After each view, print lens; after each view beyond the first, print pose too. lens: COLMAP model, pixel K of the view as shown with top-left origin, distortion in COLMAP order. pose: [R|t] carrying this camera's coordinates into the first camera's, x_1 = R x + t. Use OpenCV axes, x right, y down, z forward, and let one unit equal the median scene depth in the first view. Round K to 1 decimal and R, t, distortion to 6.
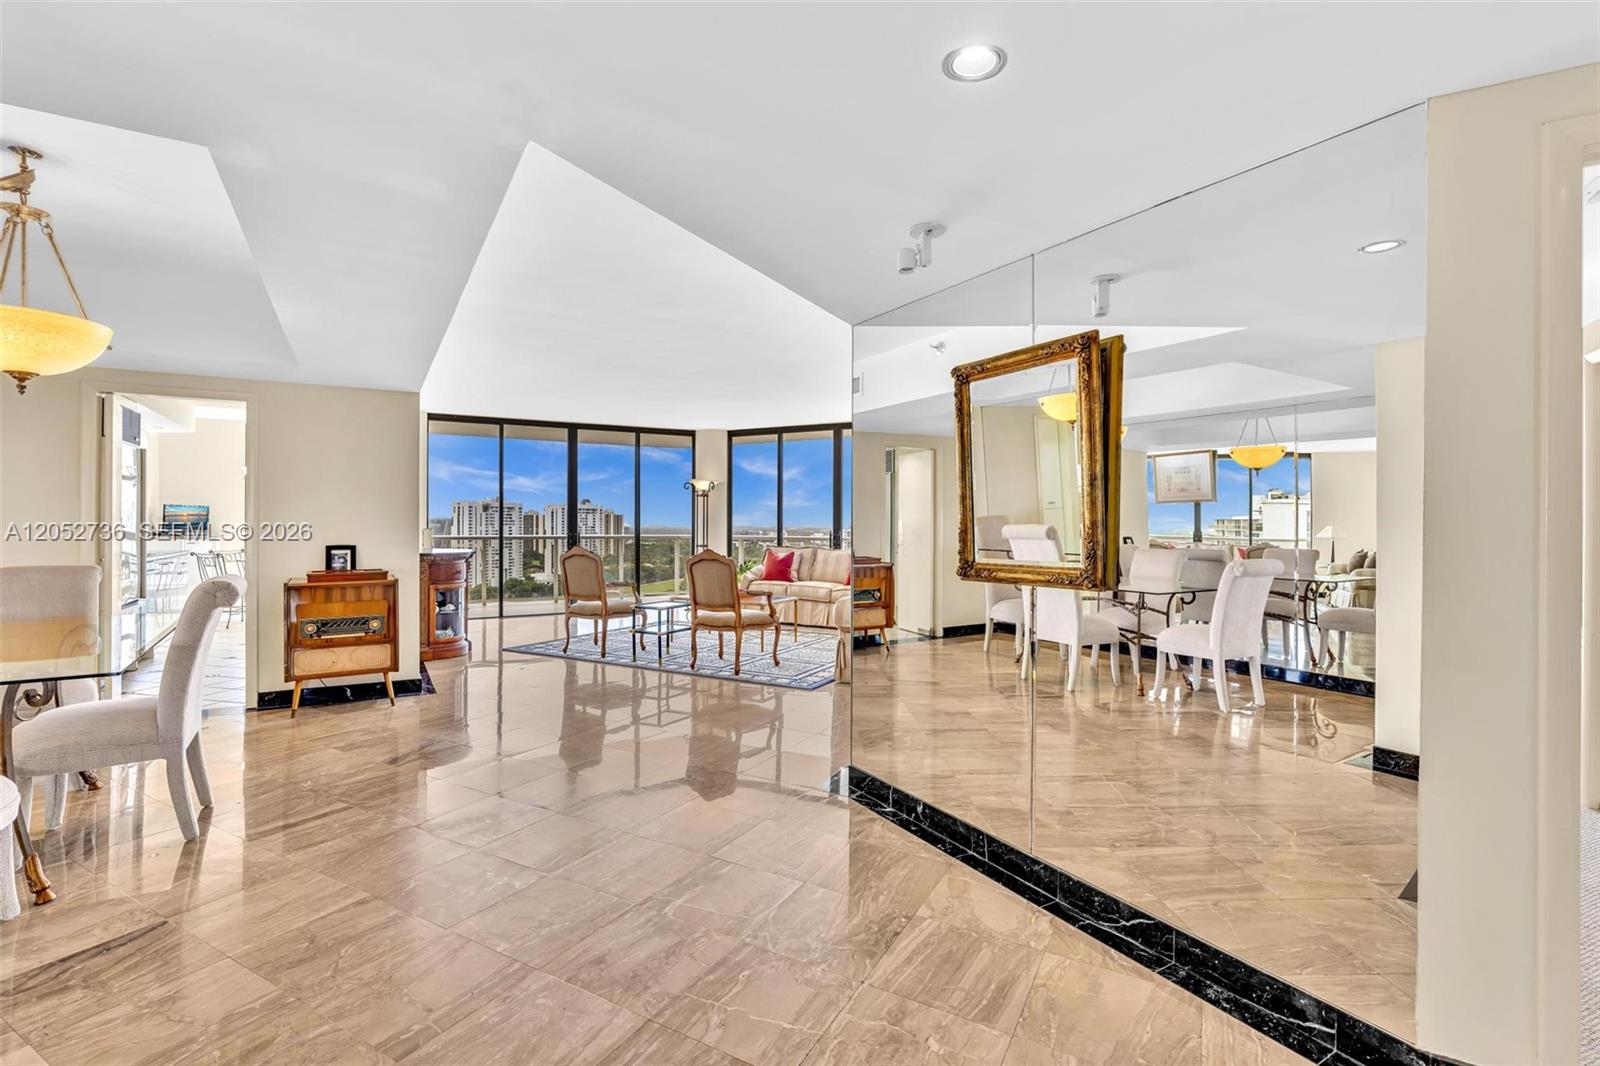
lens RADIAL K [[744.8, 0, 799.6], [0, 744.8, 524.1], [0, 0, 1]] dist [-0.000743, -0.000715]
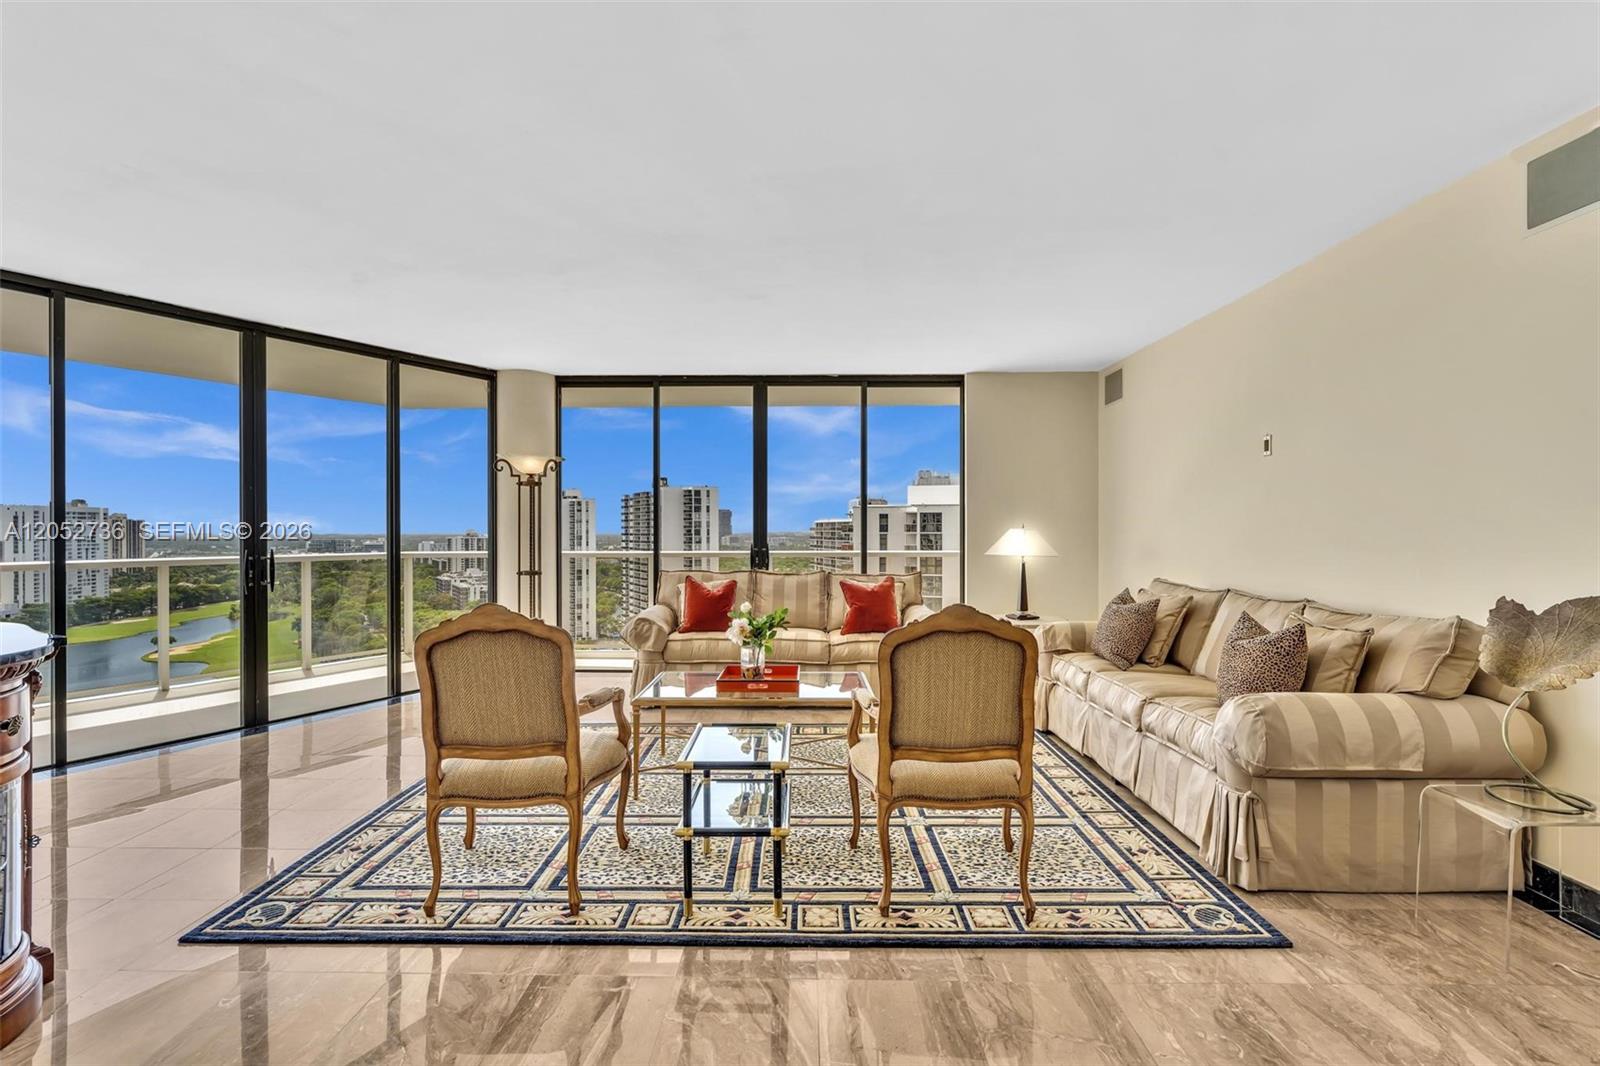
lens RADIAL K [[729.4, 0, 785.9], [0, 729.4, 527.0], [0, 0, 1]] dist [-0.003943, -0.000582]
pose [[0.877800, -0.004624, 0.479005, -0.344219], [0.006442, 0.999977, -0.002153, -0.004973], [-0.478984, 0.004976, 0.877809, 0.648869]]
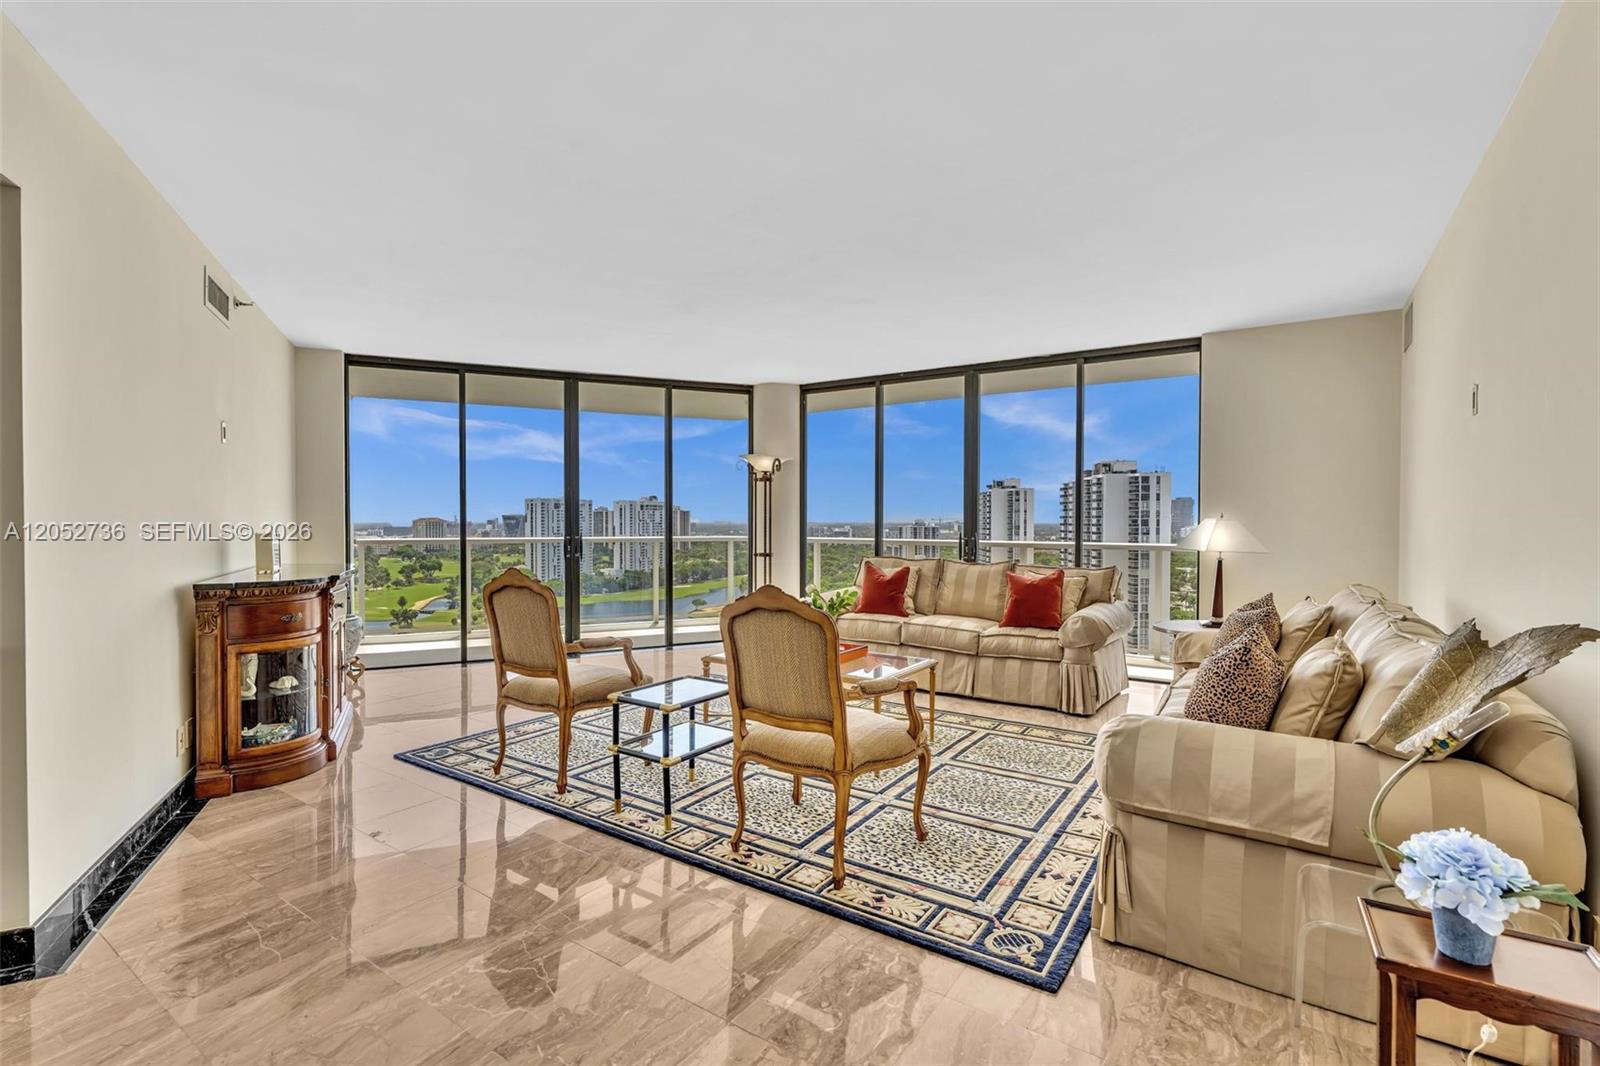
lens RADIAL K [[733.7, 0, 799.0], [0, 733.7, 523.7], [0, 0, 1]] dist [-0.008586, 0.000062]
pose [[0.996277, -0.001288, -0.086203, -0.063561], [0.001712, 0.999987, 0.004847, -0.002700], [0.086195, -0.004977, 0.996266, 0.531418]]
